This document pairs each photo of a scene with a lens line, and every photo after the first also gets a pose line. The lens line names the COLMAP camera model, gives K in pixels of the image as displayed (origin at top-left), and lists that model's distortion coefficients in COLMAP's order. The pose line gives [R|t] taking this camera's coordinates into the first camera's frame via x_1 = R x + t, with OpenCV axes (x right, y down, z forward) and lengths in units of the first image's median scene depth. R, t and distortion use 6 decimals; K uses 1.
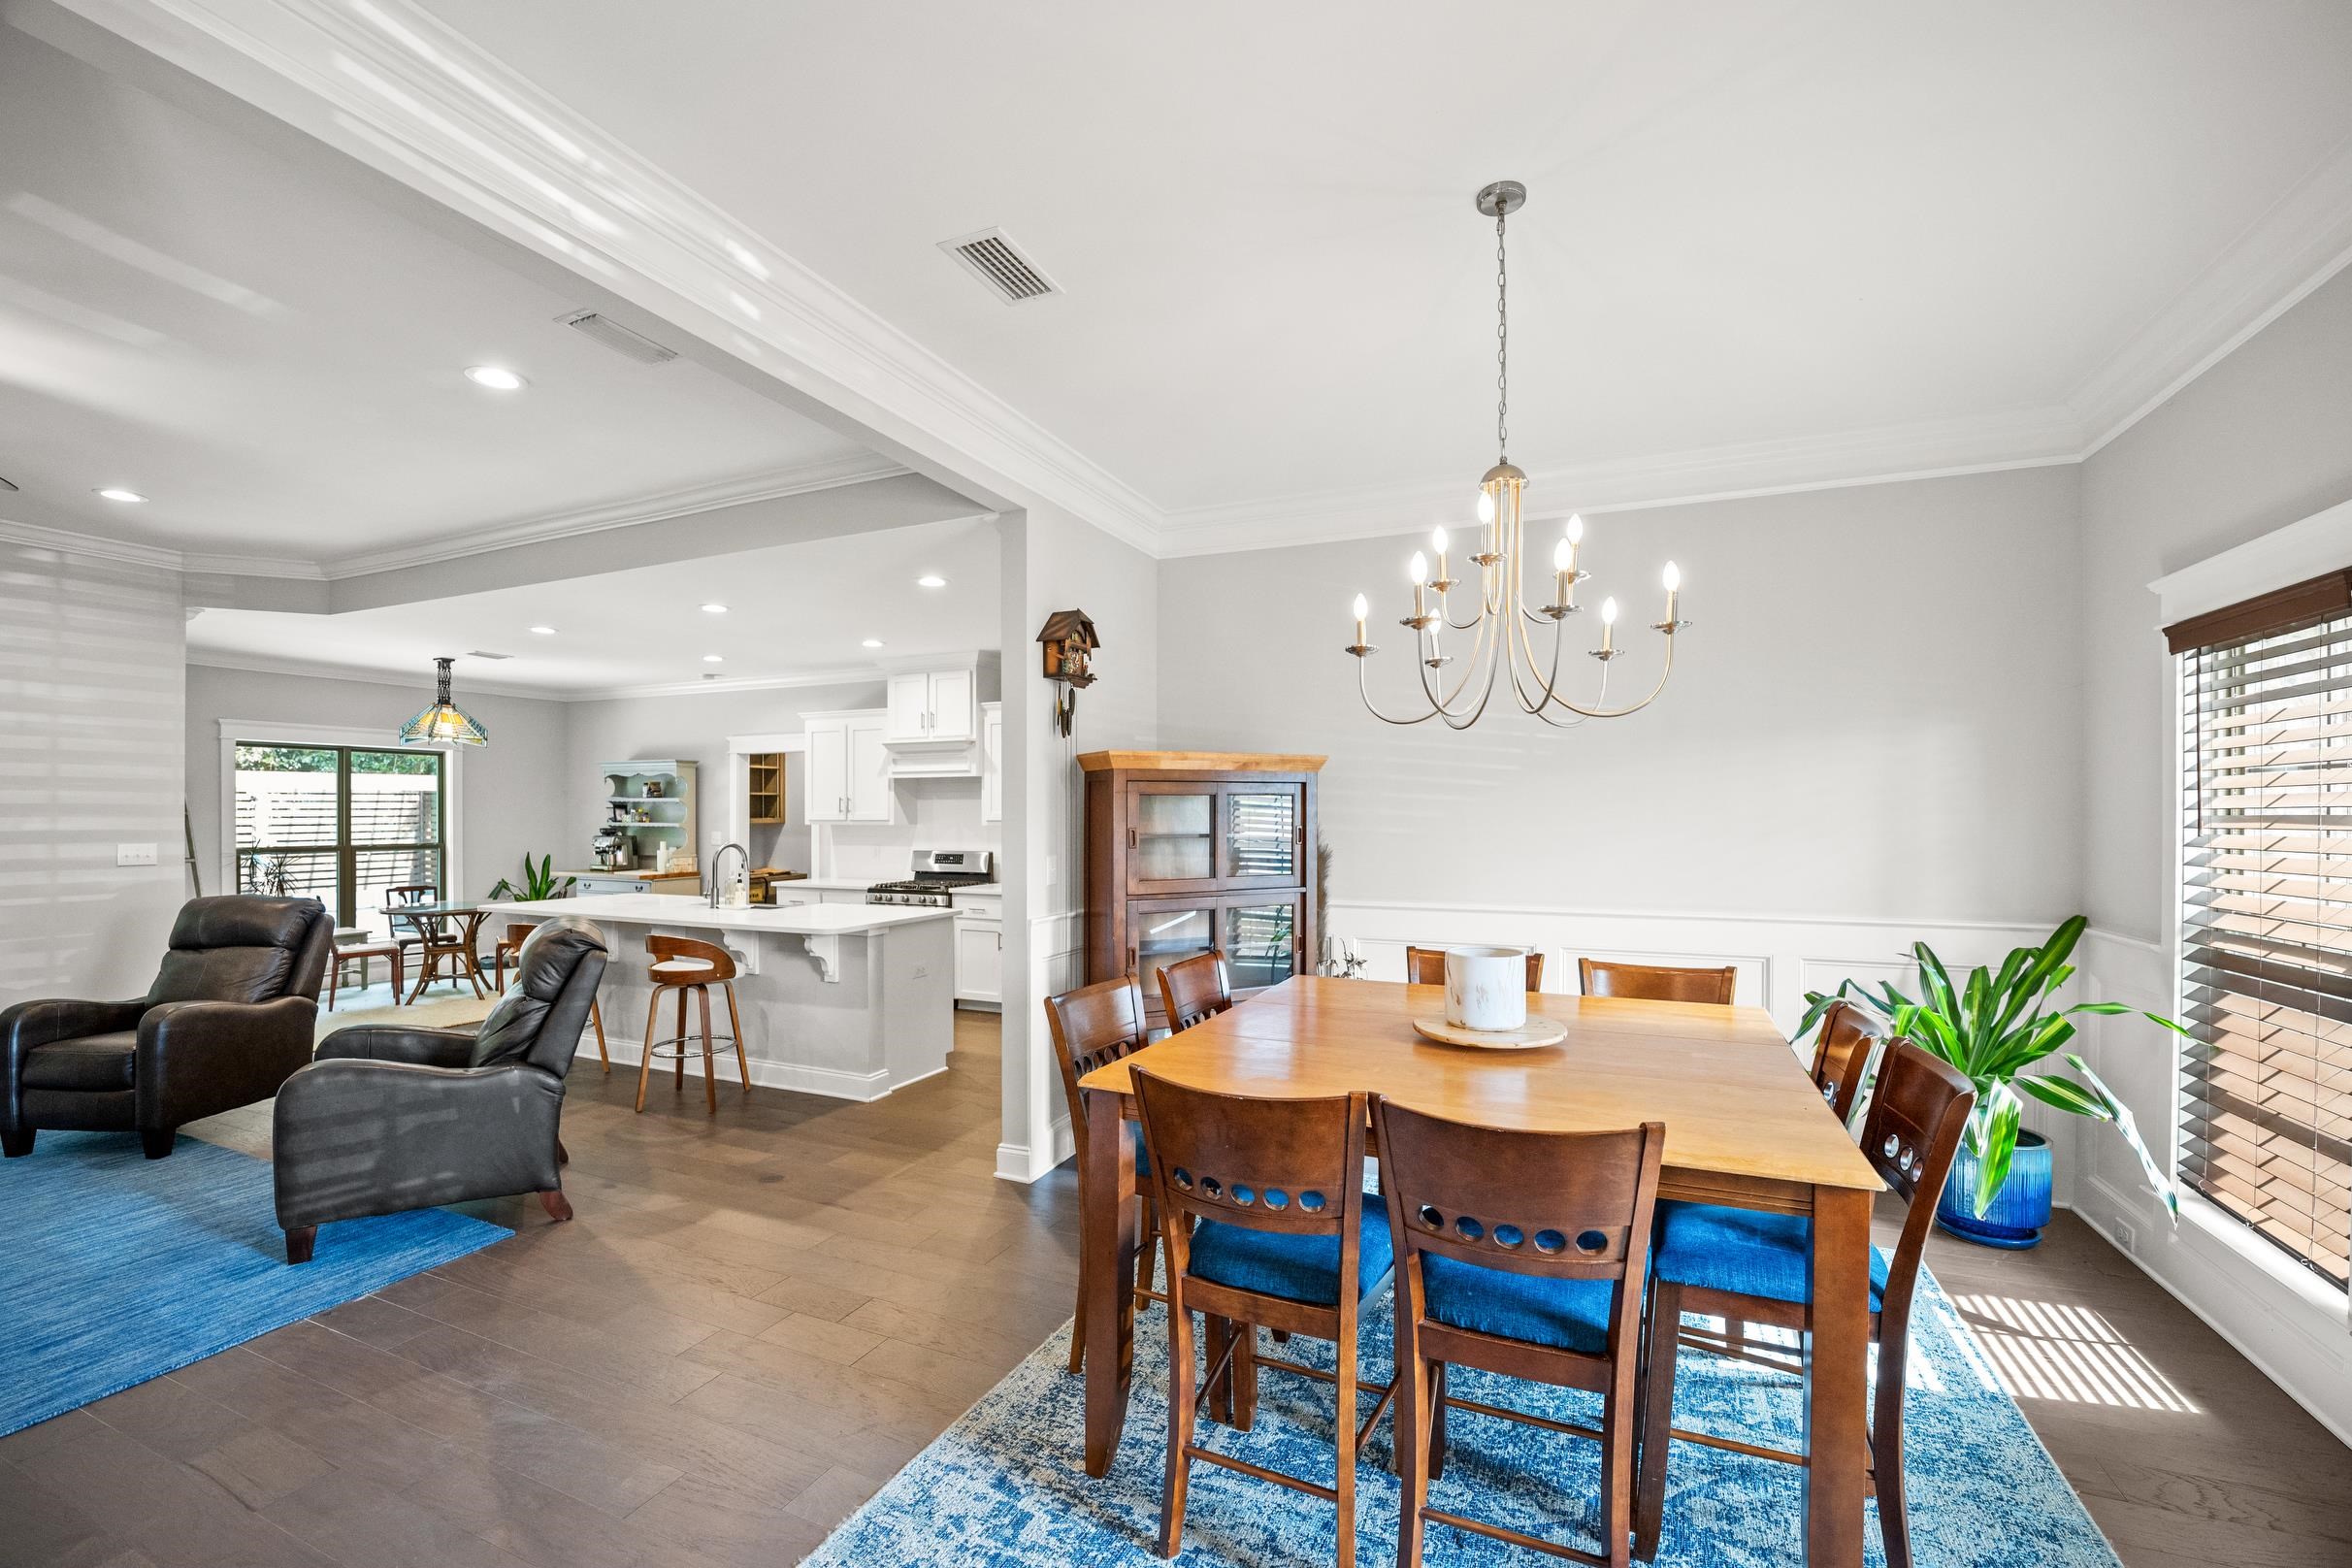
lens RADIAL K [[966.8, 0, 1176.3], [0, 966.8, 811.2], [0, 0, 1]] dist [-0.017221, -0.000229]
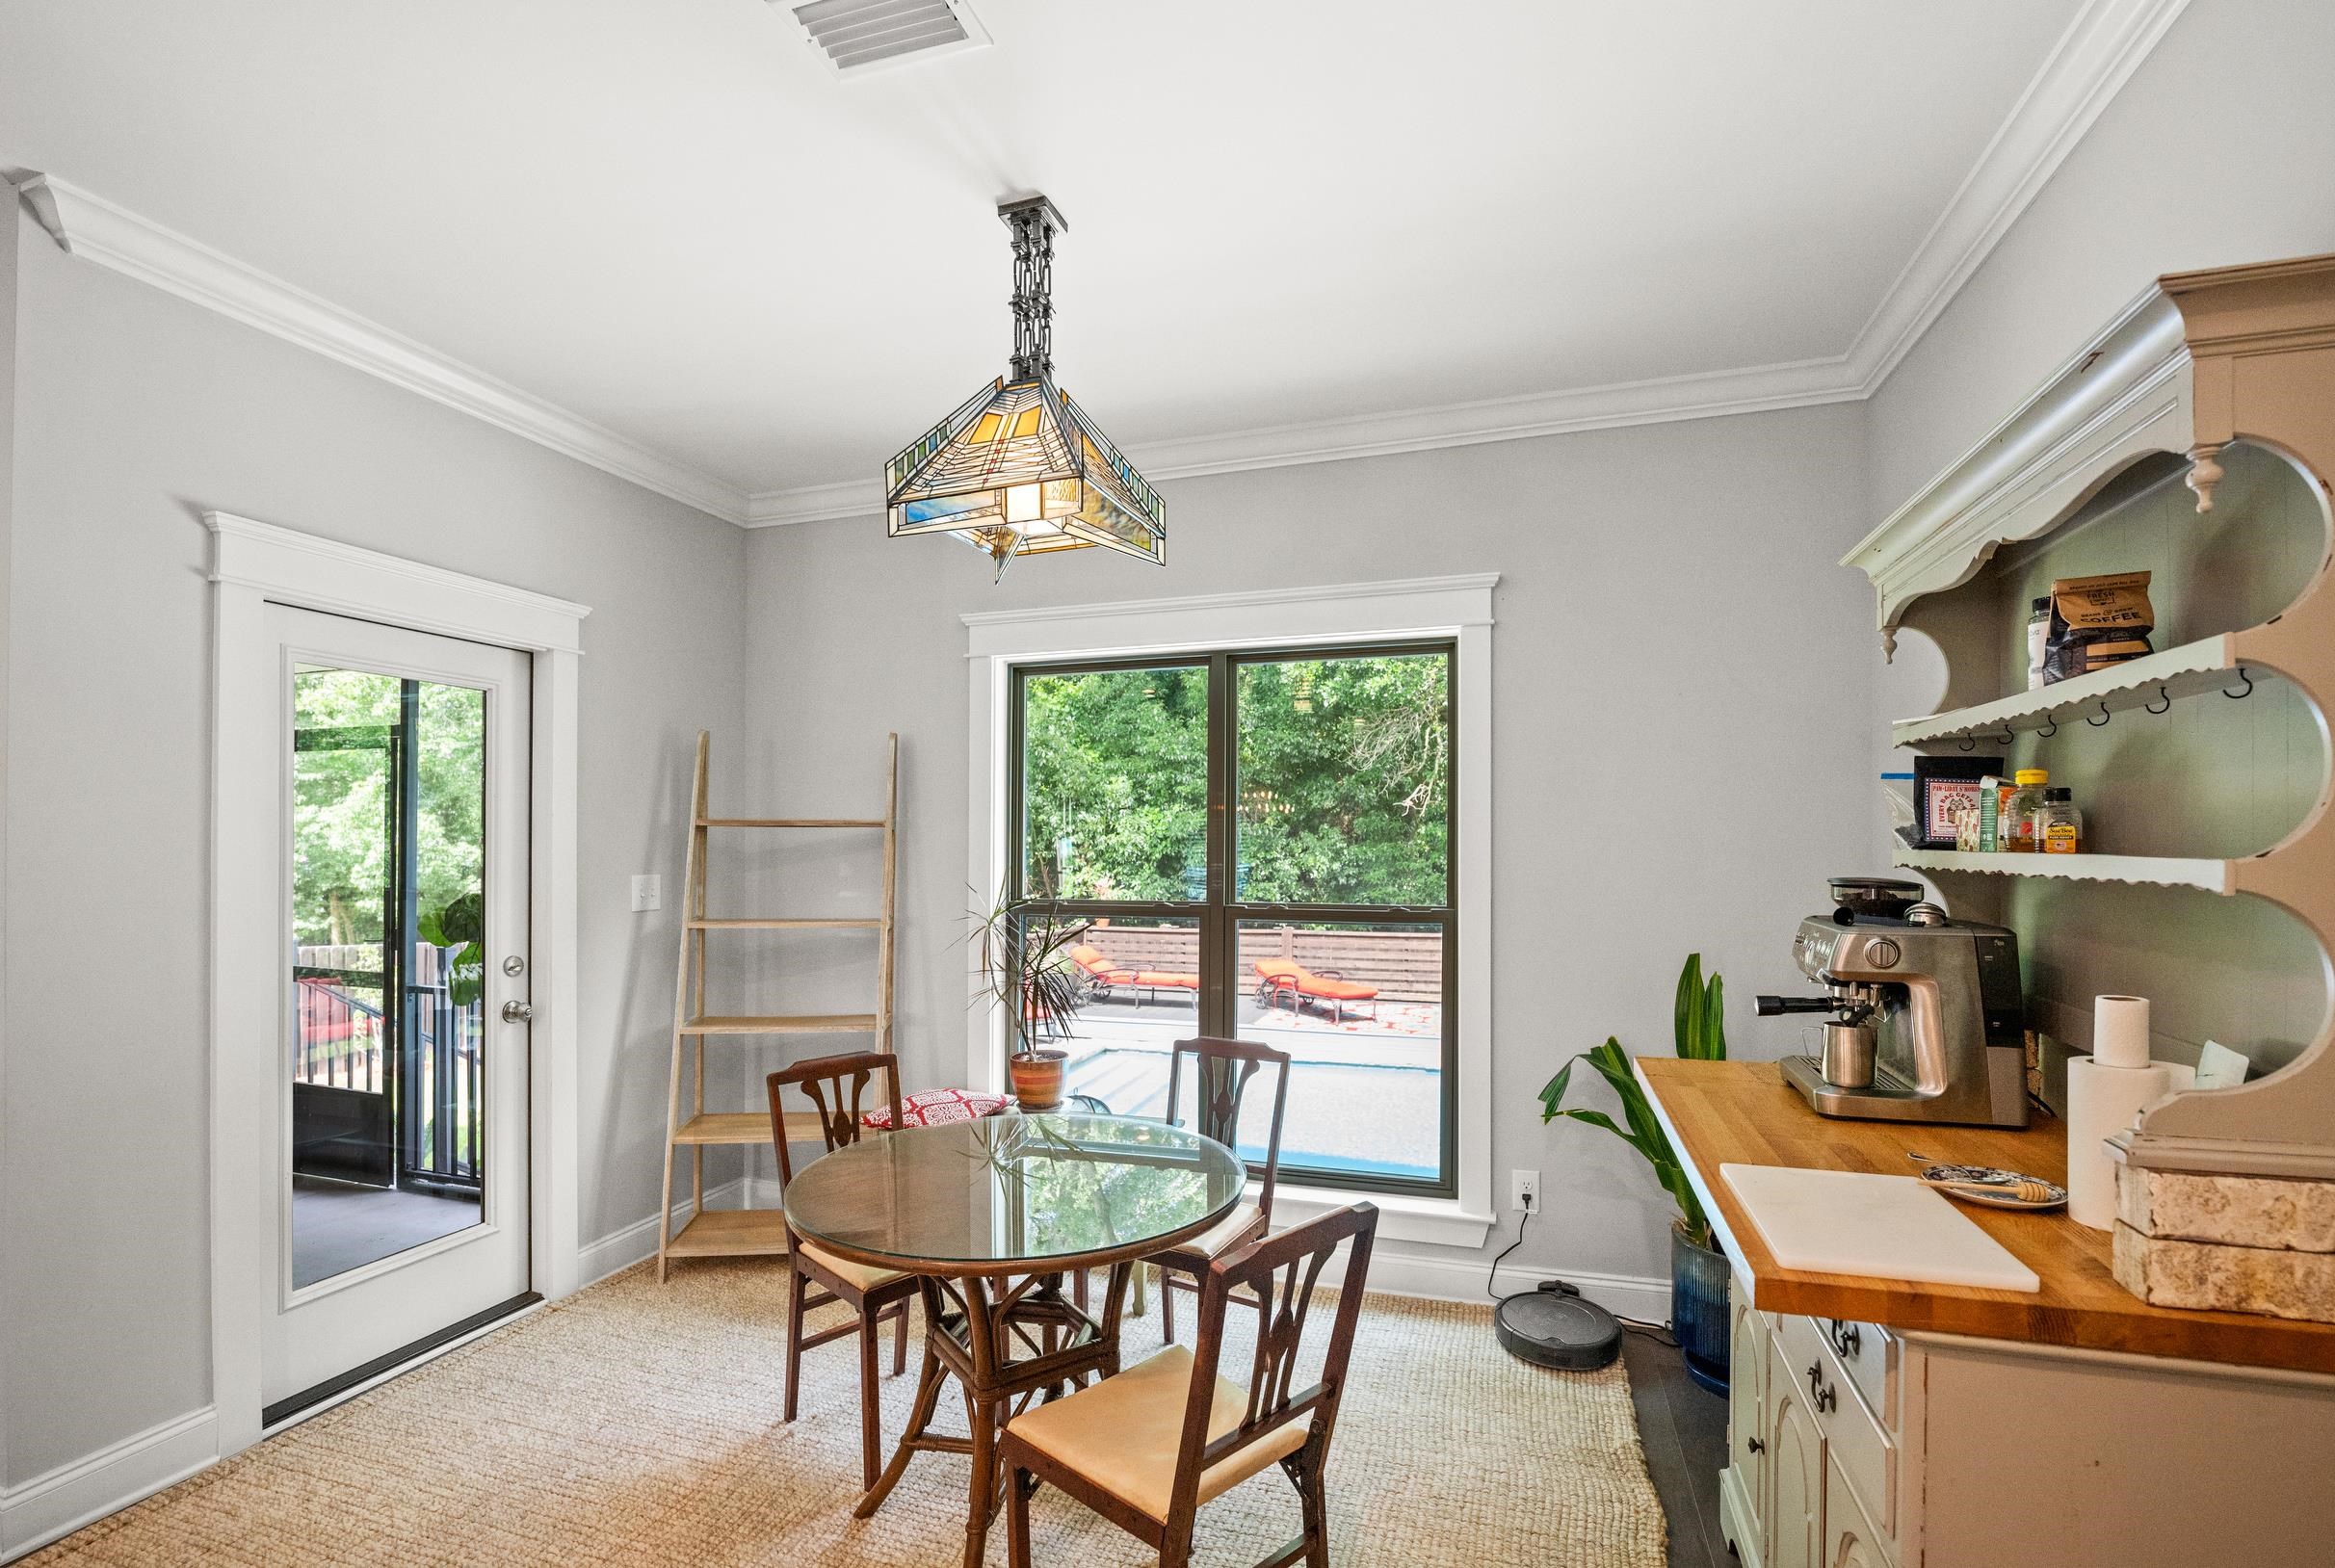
lens RADIAL K [[1061.8, 0, 1162.1], [0, 1061.8, 847.4], [0, 0, 1]] dist [-0.015159, 0.000173]
pose [[0.093488, 0.001739, -0.995619, -0.484710], [0.001654, 0.999997, 0.001902, 0.012702], [0.995619, -0.001824, 0.093485, 1.029659]]
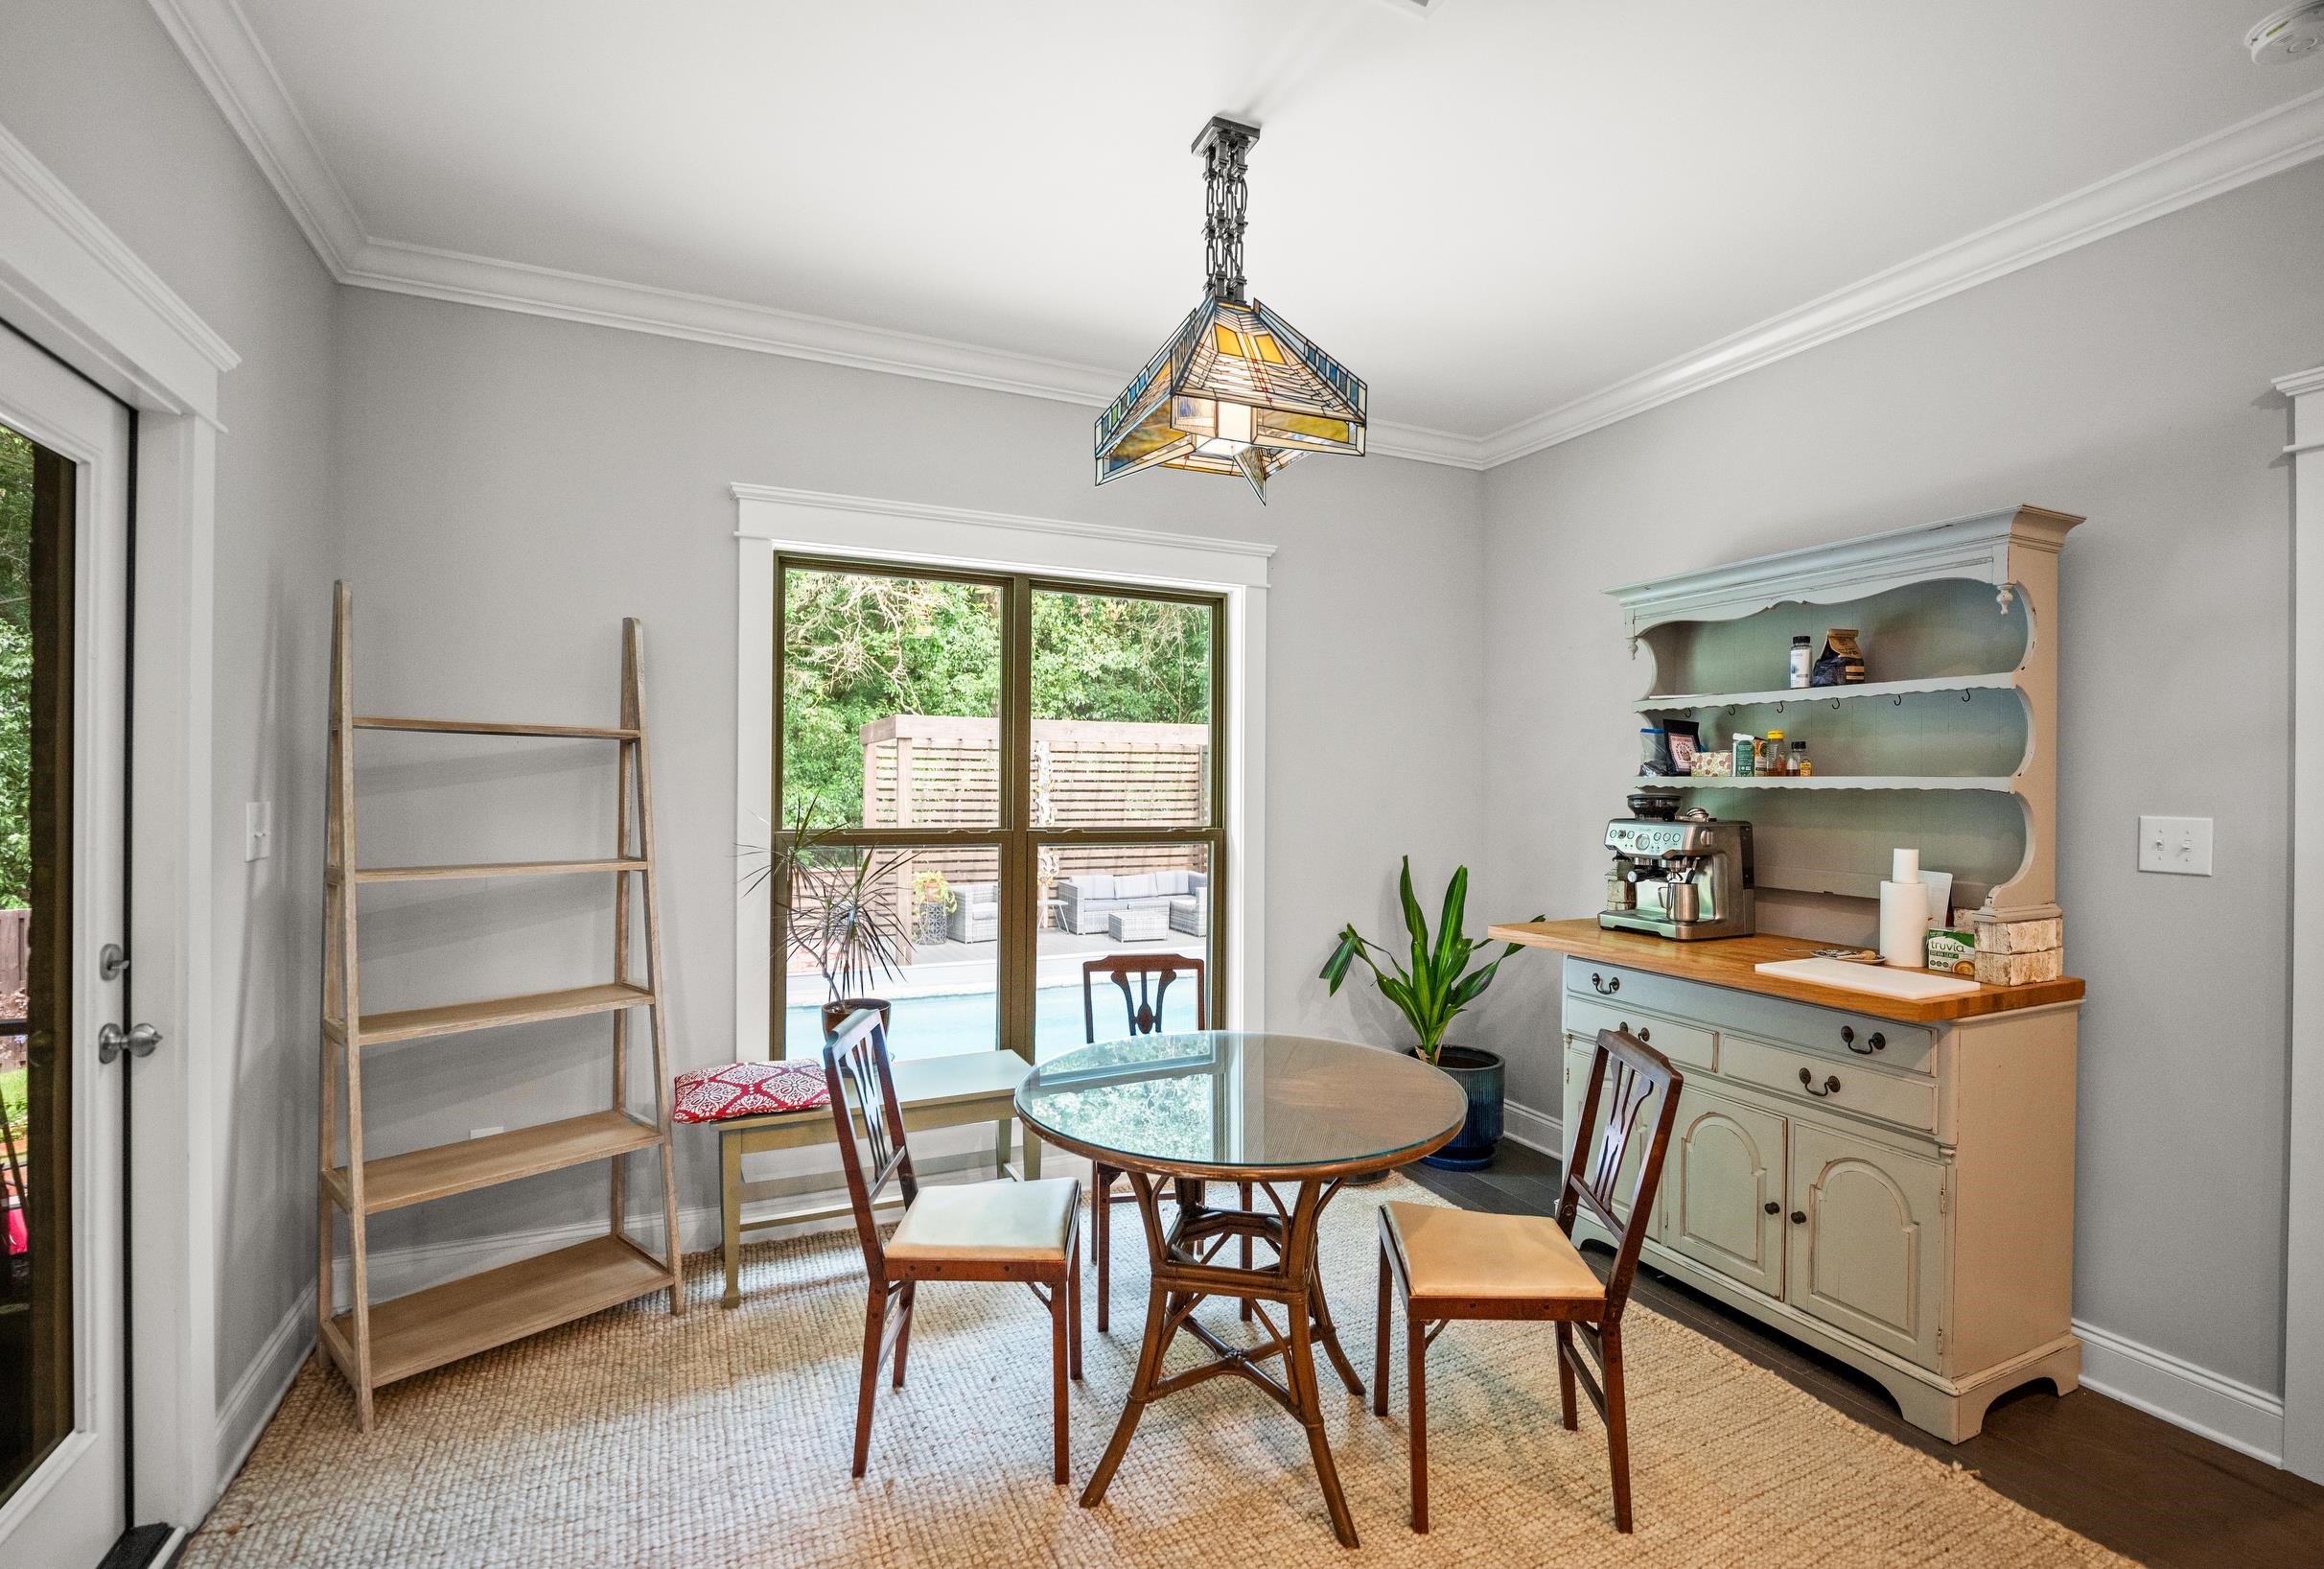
lens RADIAL K [[1054.9, 0, 1156.6], [0, 1054.9, 780.1], [0, 0, 1]] dist [-0.018951, 0.000104]
pose [[0.752843, 0.003001, -0.658193, -0.601574], [-0.006759, 0.999972, -0.003172, 0.018600], [0.658165, 0.006836, 0.752843, 0.787904]]
